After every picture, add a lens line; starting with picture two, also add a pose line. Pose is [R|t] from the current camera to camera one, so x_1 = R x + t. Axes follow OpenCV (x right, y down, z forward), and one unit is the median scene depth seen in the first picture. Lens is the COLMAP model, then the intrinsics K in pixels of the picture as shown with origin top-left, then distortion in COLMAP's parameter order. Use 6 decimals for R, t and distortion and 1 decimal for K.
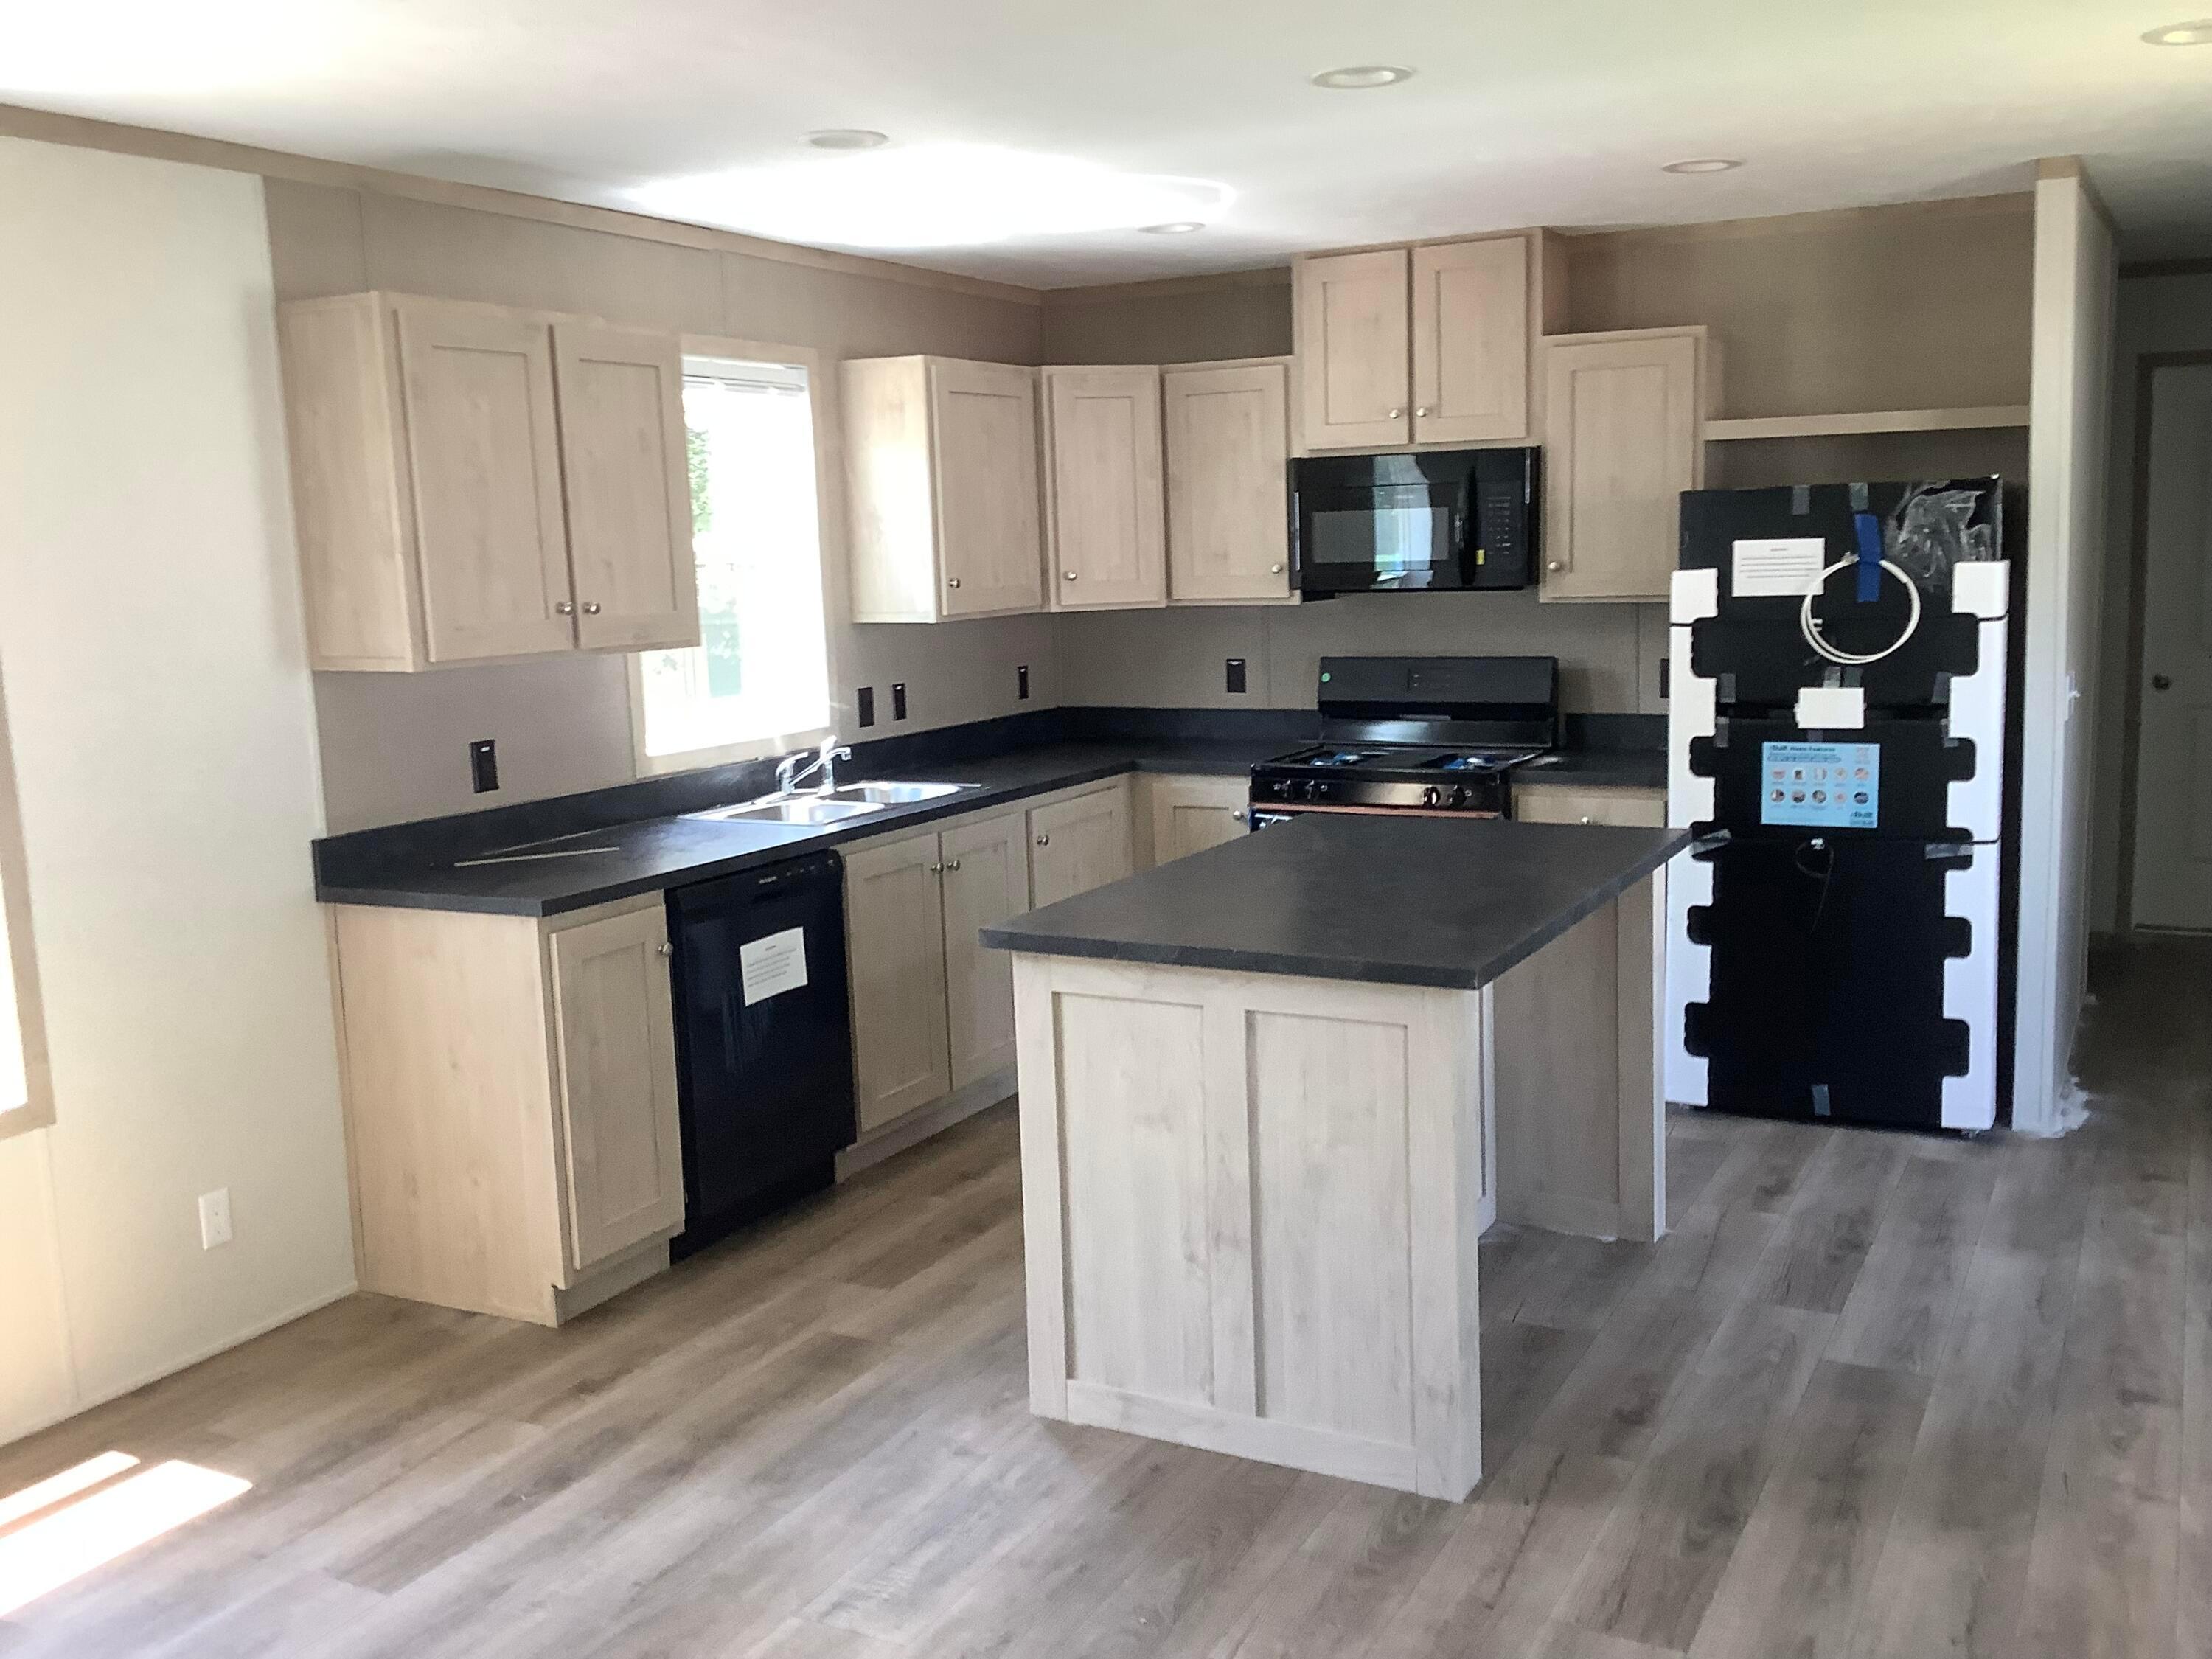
lens RADIAL K [[1991.2, 0, 1111.7], [0, 1991.2, 840.0], [0, 0, 1]] dist [0.085865, -0.145423]
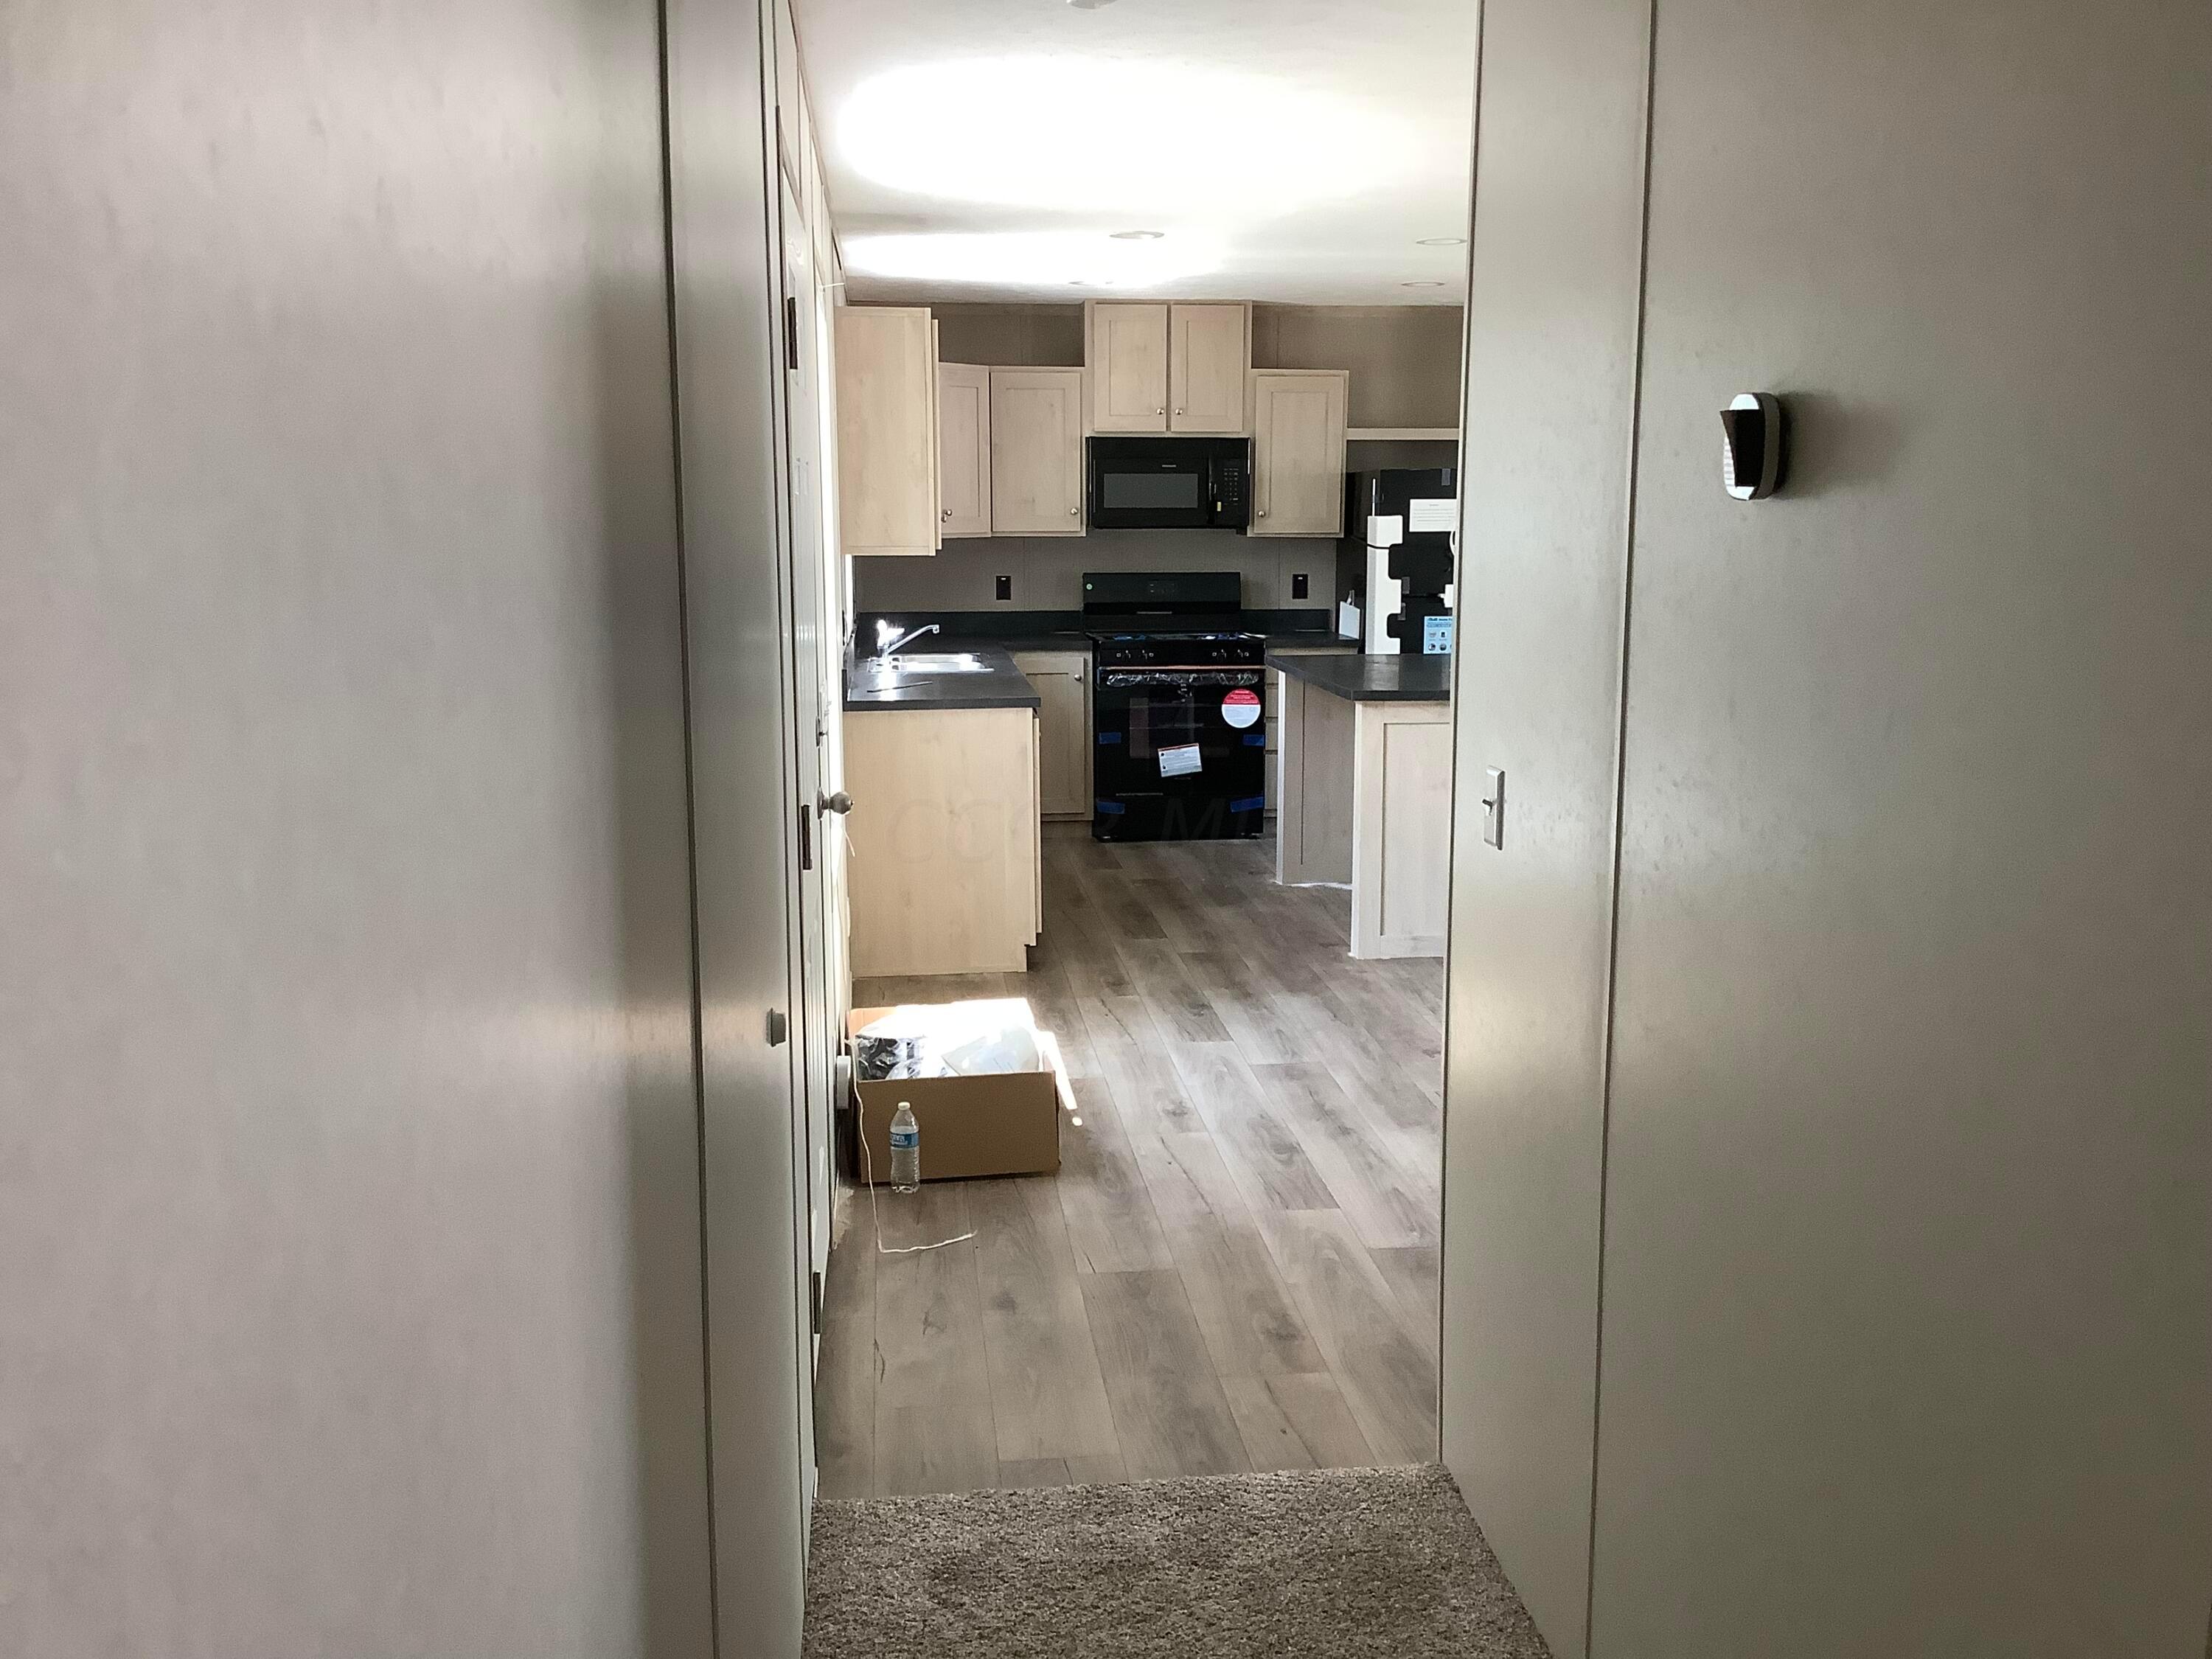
lens RADIAL K [[1991.2, 0, 1135.9], [0, 1991.2, 816.1], [0, 0, 1]] dist [0.085865, -0.145423]
pose [[0.818521, -0.060018, 0.571332, -0.890083], [0.061404, 0.997970, 0.016866, 0.080412], [-0.571185, 0.021277, 0.820546, -0.276143]]
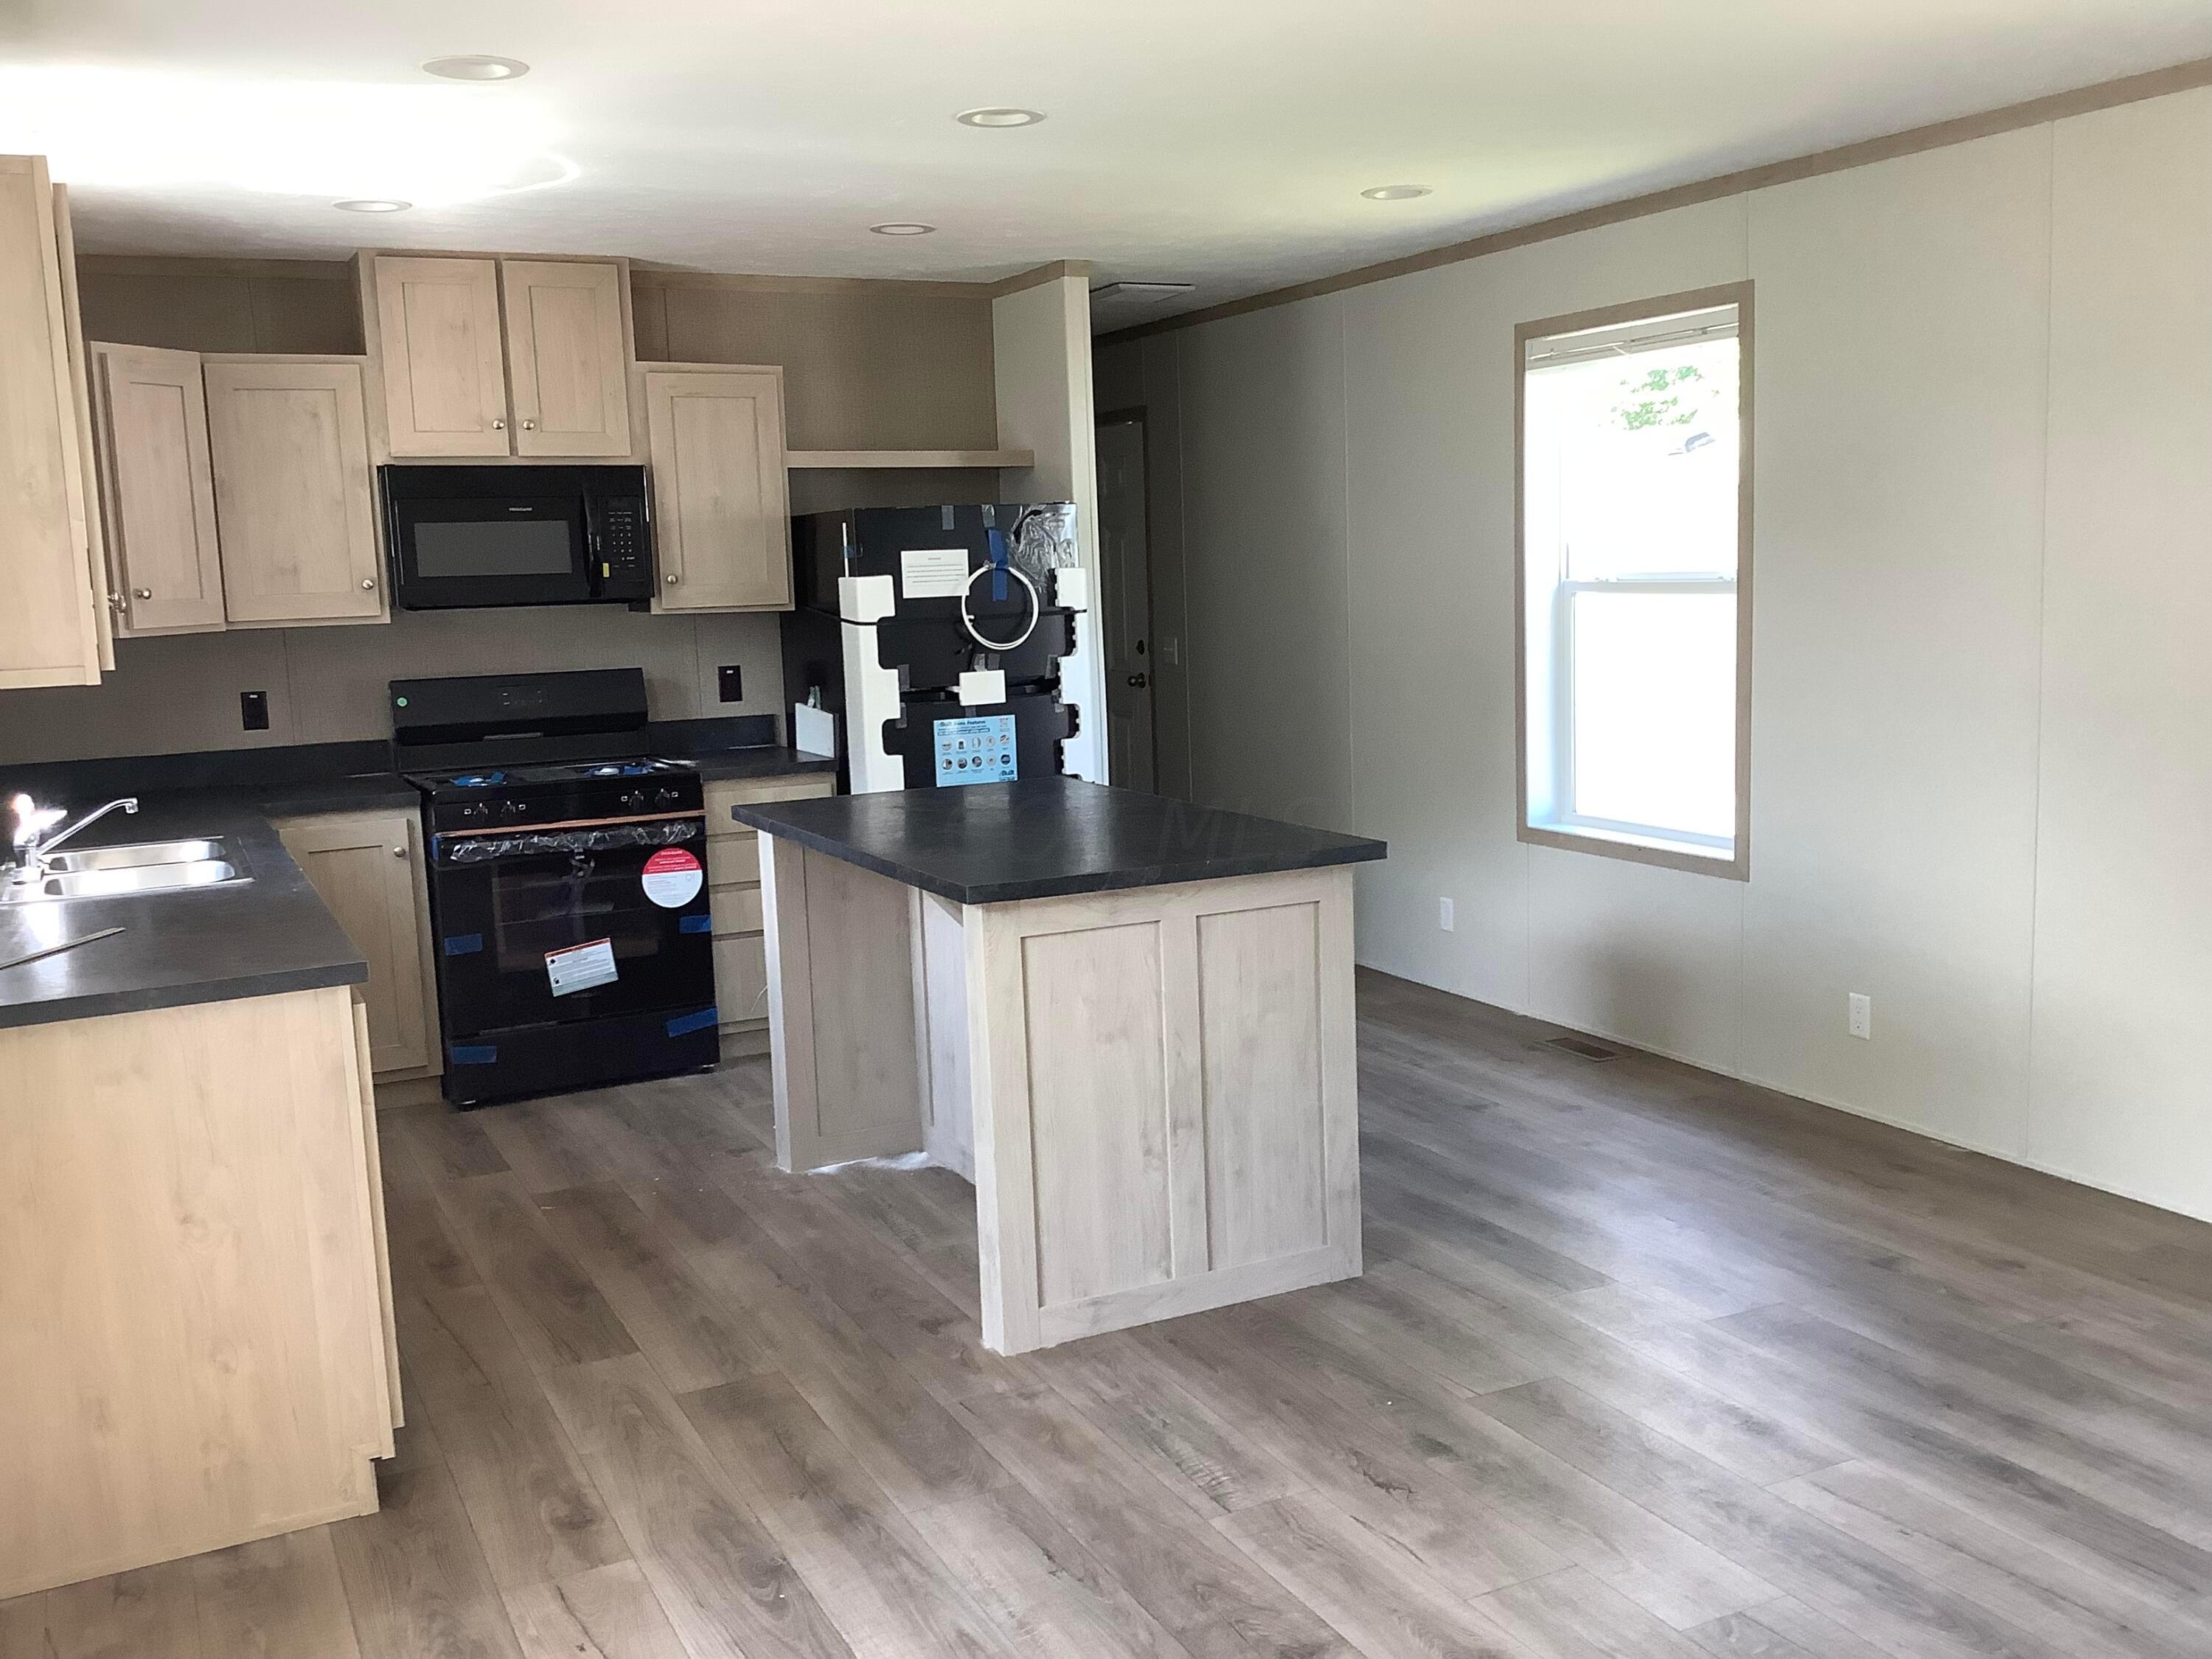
lens RADIAL K [[1991.2, 0, 1102.7], [0, 1991.2, 833.9], [0, 0, 1]] dist [0.085865, -0.145423]
pose [[0.581352, -0.102624, 0.807154, -0.582893], [0.137846, 0.990096, 0.026600, -0.000166], [-0.801890, 0.095799, 0.589741, 0.233926]]
